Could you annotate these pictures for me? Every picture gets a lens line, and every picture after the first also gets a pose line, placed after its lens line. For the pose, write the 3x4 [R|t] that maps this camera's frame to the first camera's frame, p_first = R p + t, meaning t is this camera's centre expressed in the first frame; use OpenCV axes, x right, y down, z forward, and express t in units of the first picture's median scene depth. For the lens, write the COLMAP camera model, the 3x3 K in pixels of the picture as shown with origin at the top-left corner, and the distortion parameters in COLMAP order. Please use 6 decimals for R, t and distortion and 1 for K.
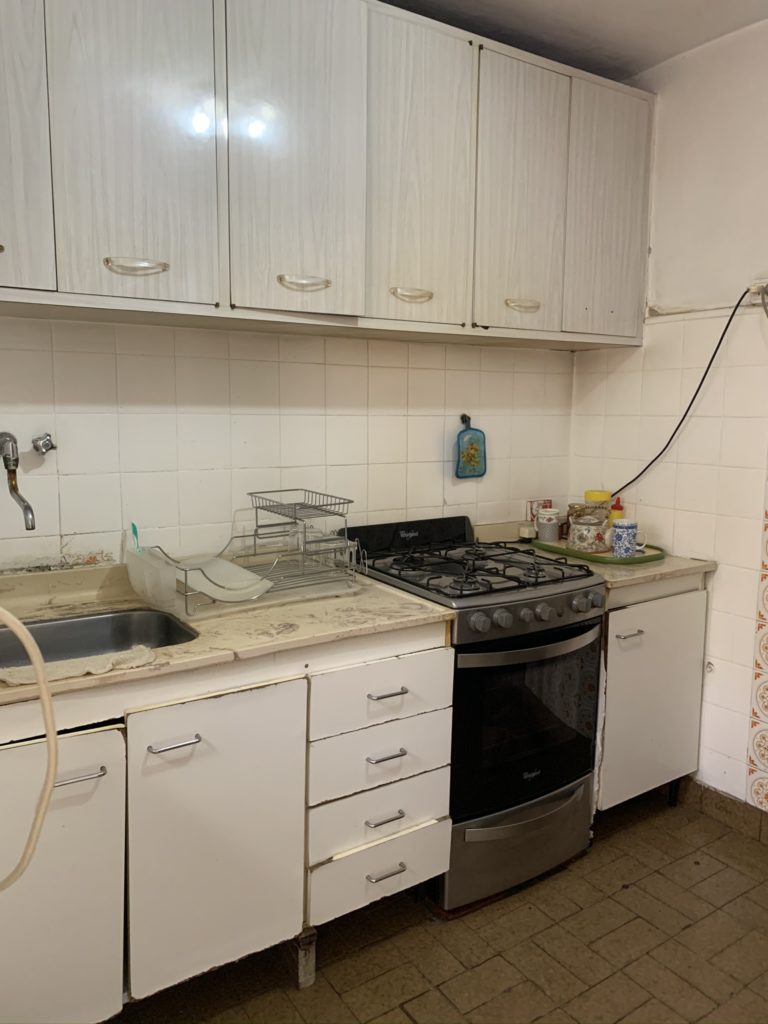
lens RADIAL K [[782.2, 0, 385.2], [0, 782.2, 507.5], [0, 0, 1]] dist [0.020996, -0.016413]
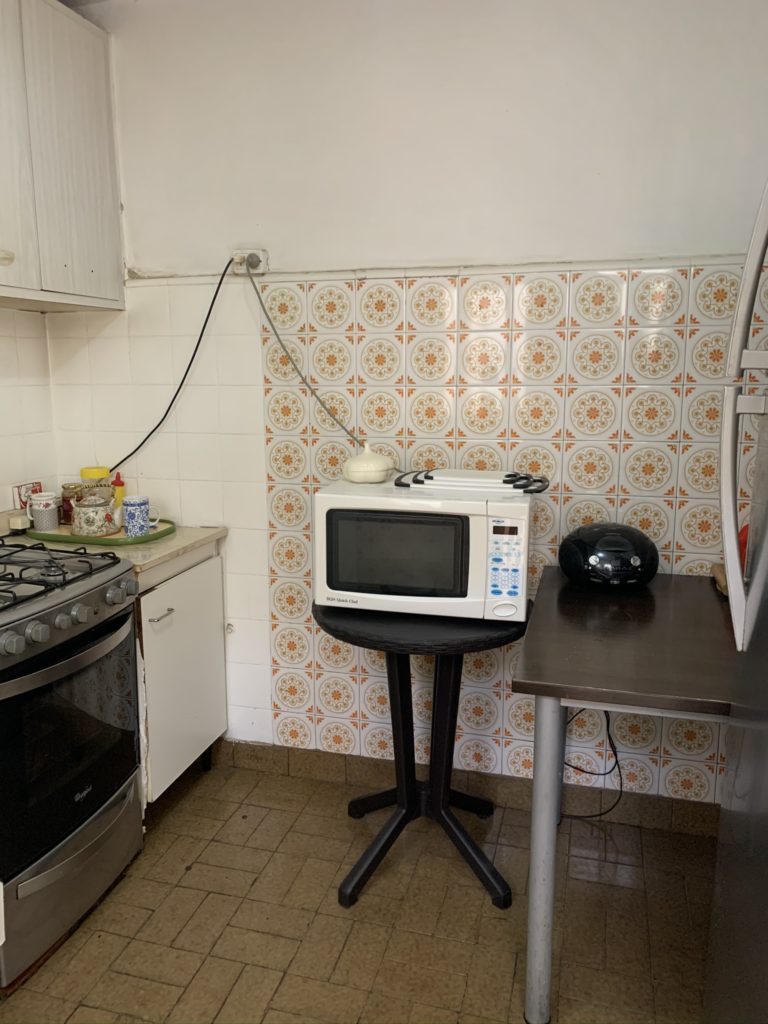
lens RADIAL K [[782.2, 0, 378.6], [0, 782.2, 510.0], [0, 0, 1]] dist [0.020996, -0.016413]
pose [[0.760786, -0.127163, 0.636423, -0.075269], [0.093322, 0.991860, 0.086625, -0.023029], [-0.642258, -0.006511, 0.766461, 0.089556]]
